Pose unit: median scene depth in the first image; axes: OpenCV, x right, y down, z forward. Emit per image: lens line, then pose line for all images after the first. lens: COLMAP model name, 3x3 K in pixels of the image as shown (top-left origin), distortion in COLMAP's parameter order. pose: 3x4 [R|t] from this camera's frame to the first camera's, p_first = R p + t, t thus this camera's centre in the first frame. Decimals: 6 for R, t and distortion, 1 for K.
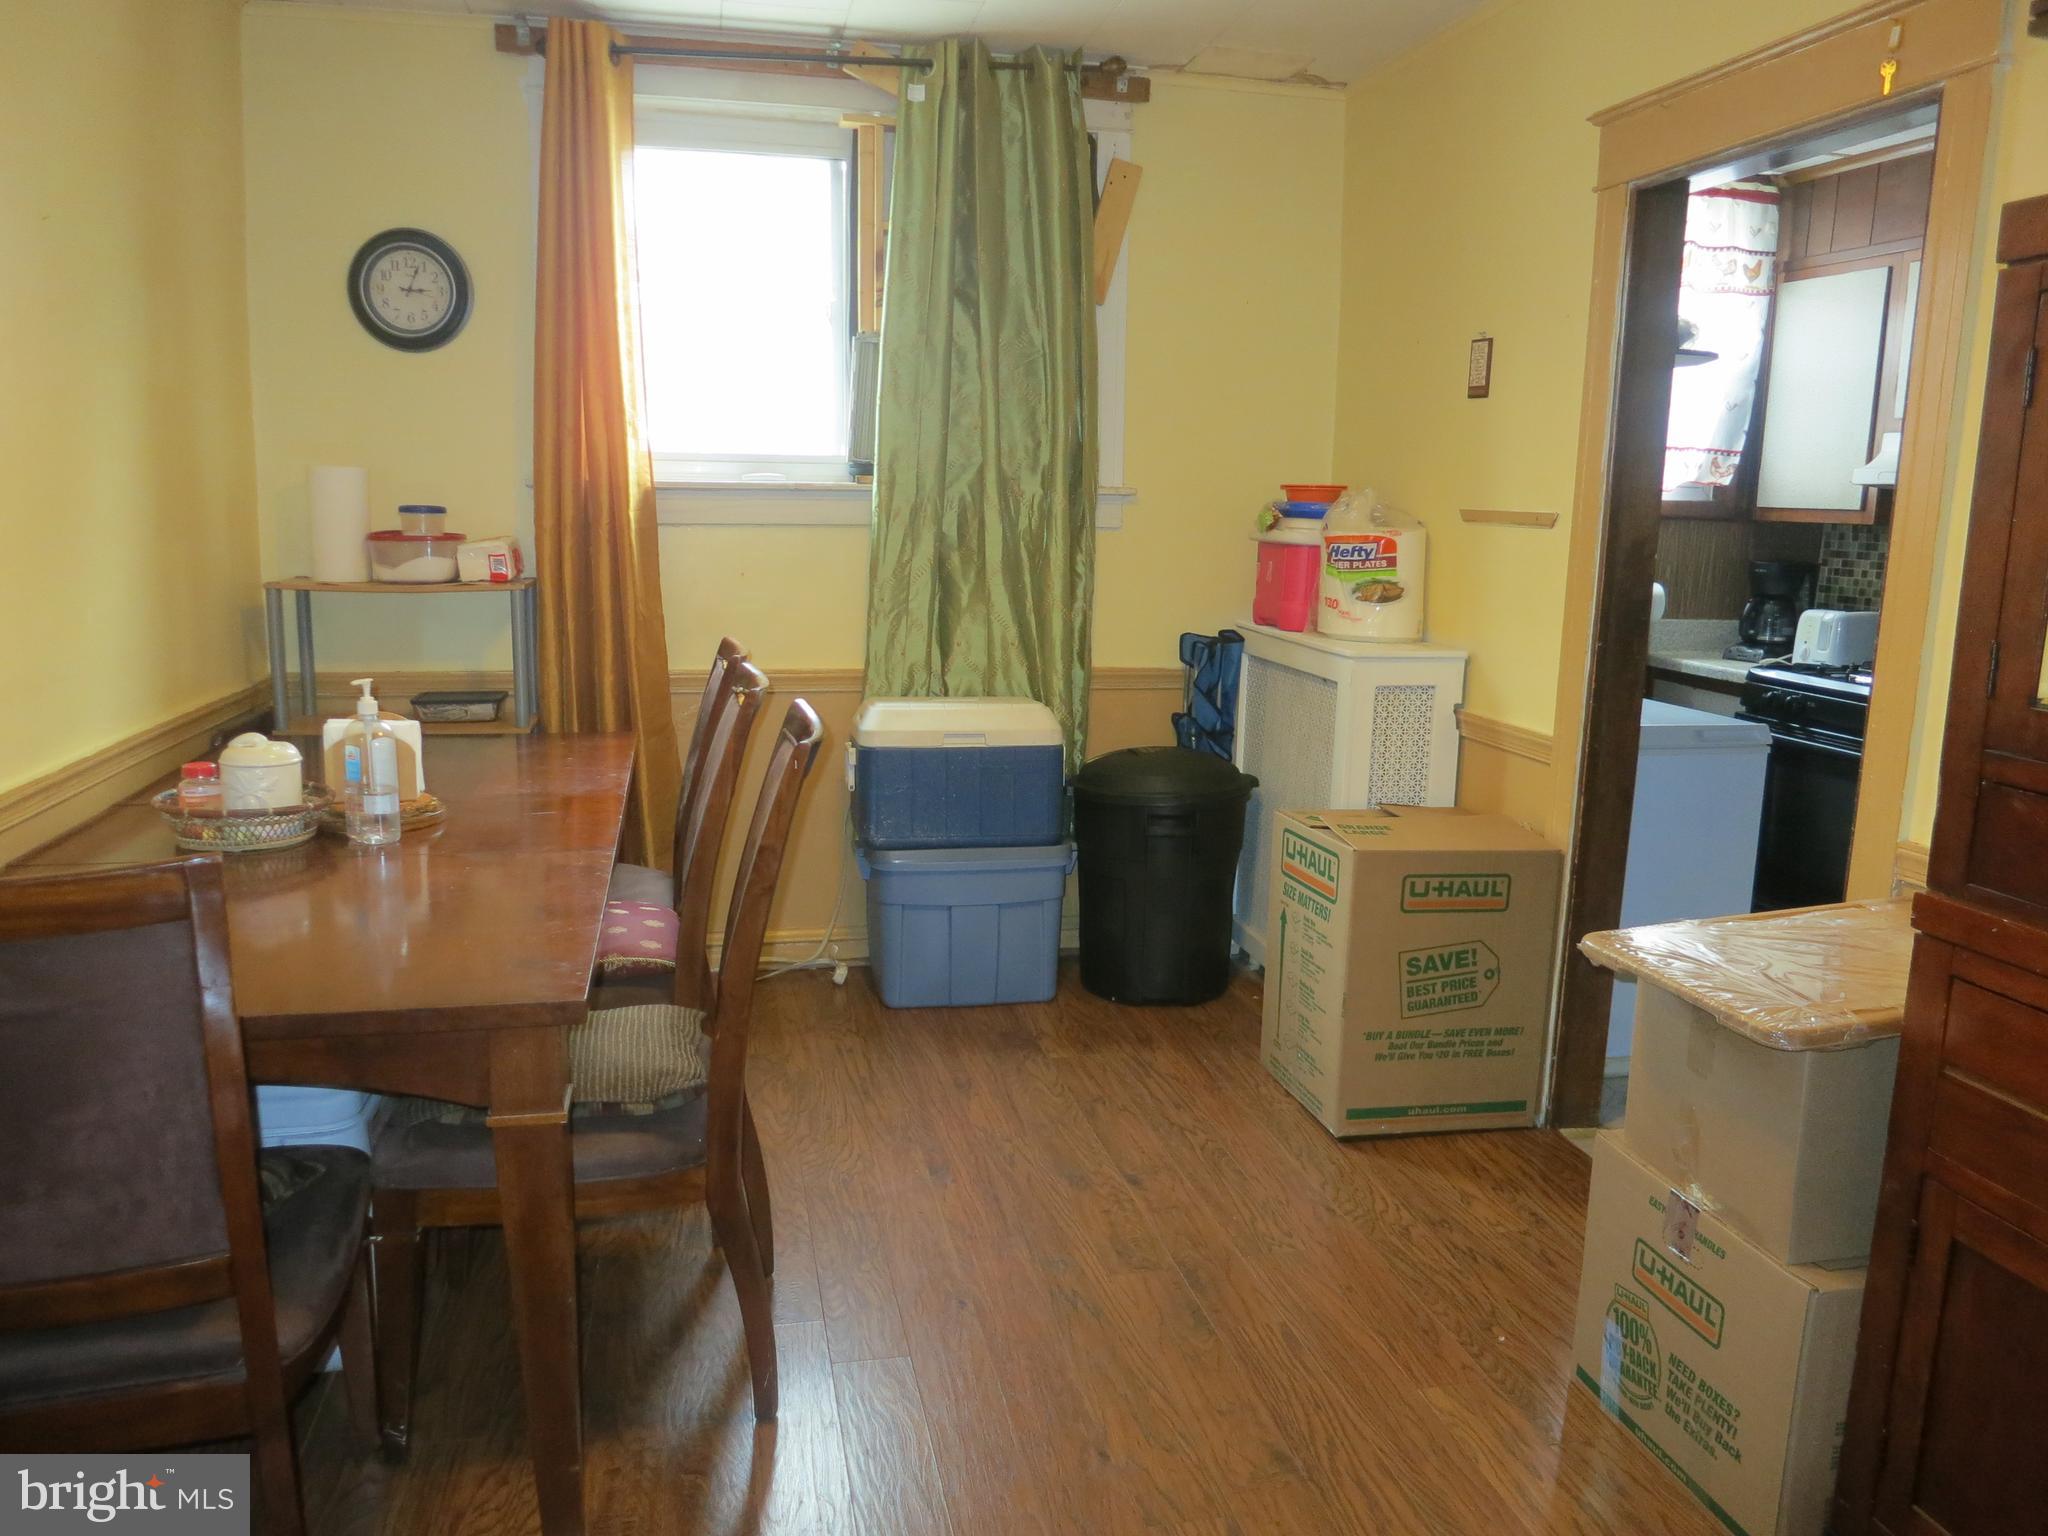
lens RADIAL K [[1503.8, 0, 1011.5], [0, 1503.8, 768.4], [0, 0, 1]] dist [-0.056518, 0.014718]
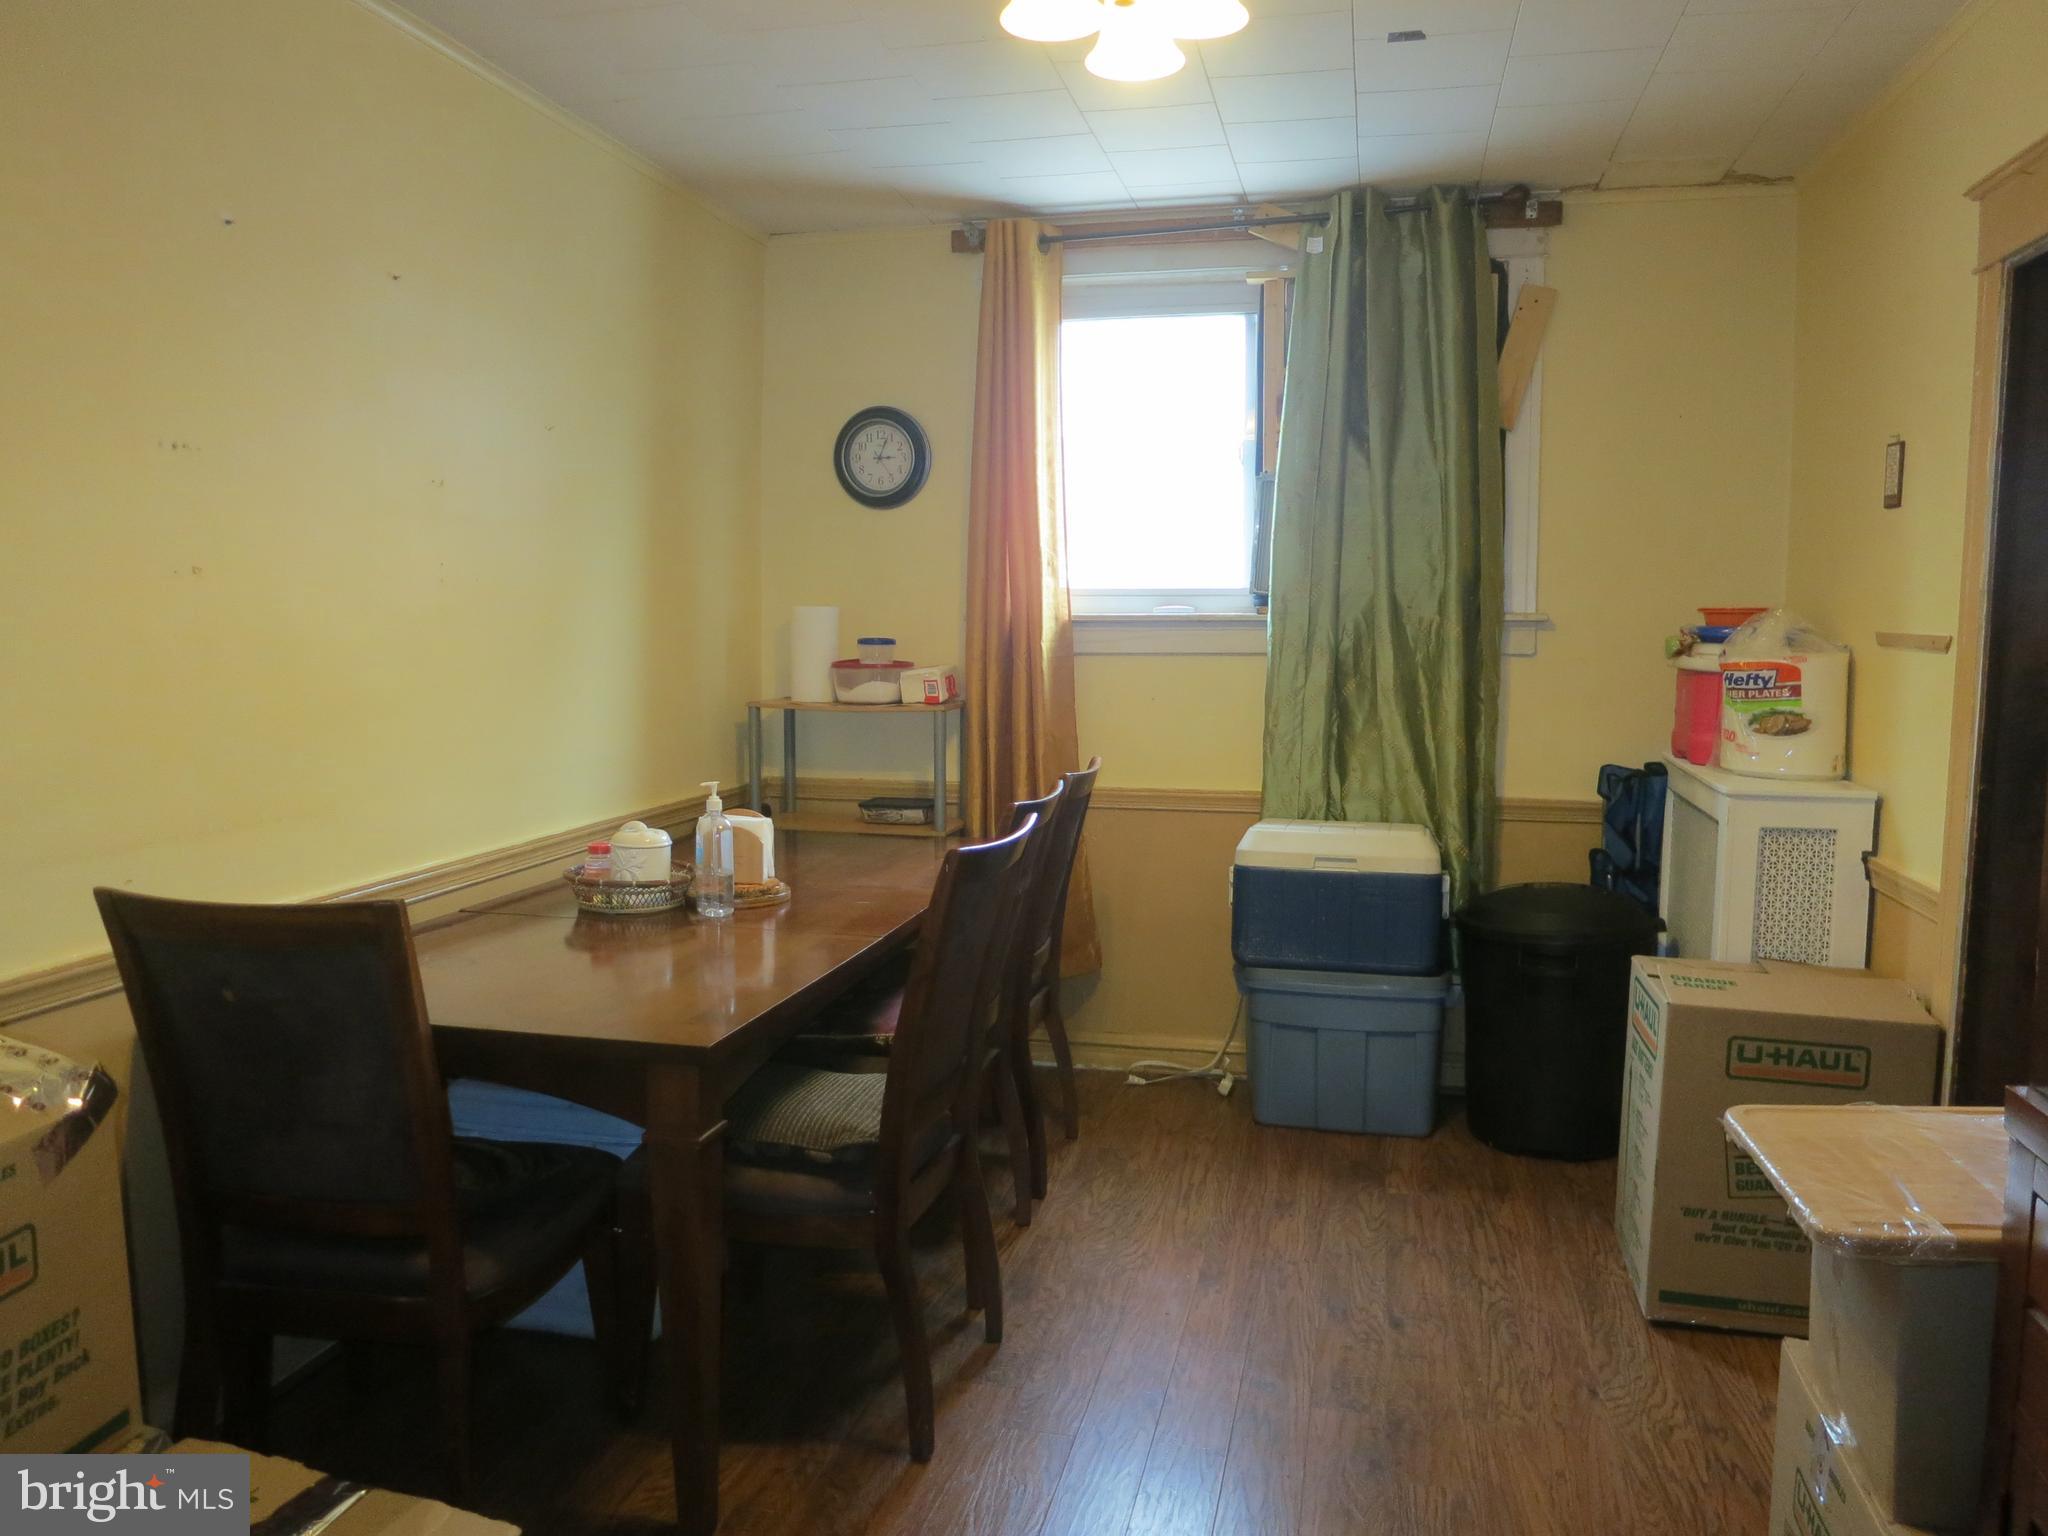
lens RADIAL K [[1503.8, 0, 1025.9], [0, 1503.8, 762.4], [0, 0, 1]] dist [-0.056518, 0.014718]
pose [[0.897620, 0.024991, -0.440060, 0.230711], [-0.062418, 0.995537, -0.070781, -0.002698], [0.436327, 0.091002, 0.895174, 0.000082]]
